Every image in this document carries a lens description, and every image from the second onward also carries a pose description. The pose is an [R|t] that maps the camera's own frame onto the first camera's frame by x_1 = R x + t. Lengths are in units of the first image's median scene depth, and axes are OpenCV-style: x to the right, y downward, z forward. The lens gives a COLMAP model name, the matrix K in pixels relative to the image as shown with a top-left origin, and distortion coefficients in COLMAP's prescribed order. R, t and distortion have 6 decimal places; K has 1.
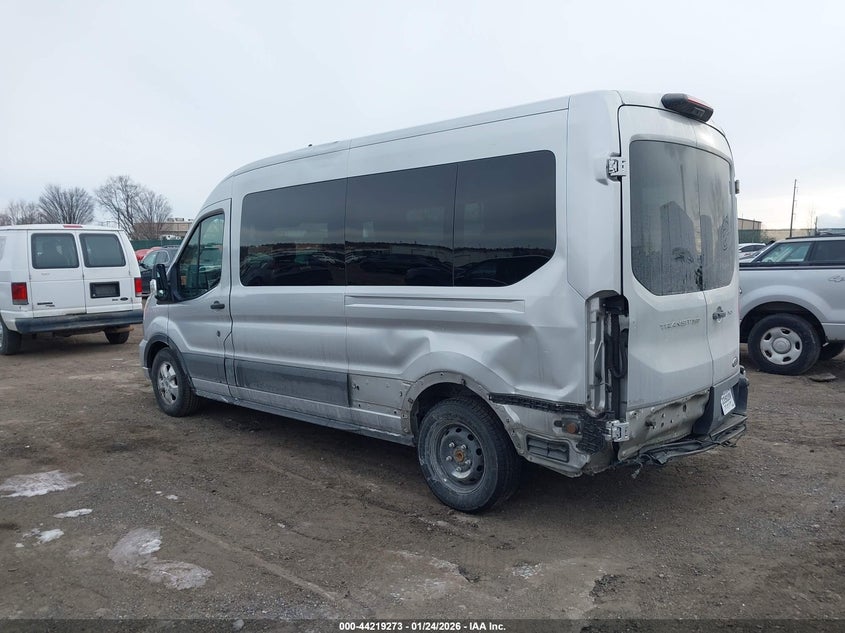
lens RADIAL K [[689.6, 0, 410.7], [0, 689.6, 314.8], [0, 0, 1]] dist [0.001434, 0.000813]
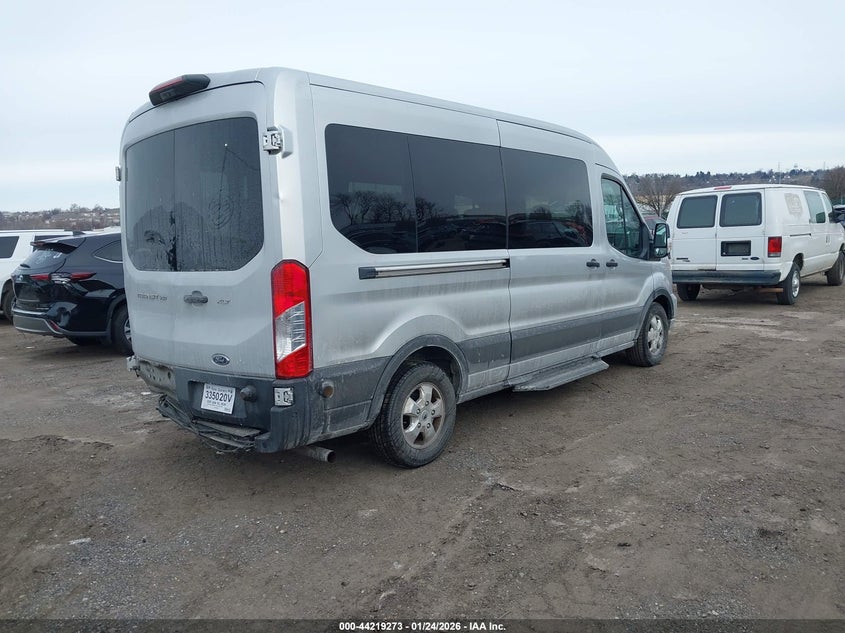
lens RADIAL K [[667.4, 0, 422.5], [0, 667.4, 316.5], [0, 0, 1]] dist [-0.010814, -0.004346]
pose [[0.004951, 0.135369, -0.990783, 0.908184], [-0.049831, 0.989597, 0.134958, -0.077044], [0.998745, 0.048703, 0.011645, 0.873104]]
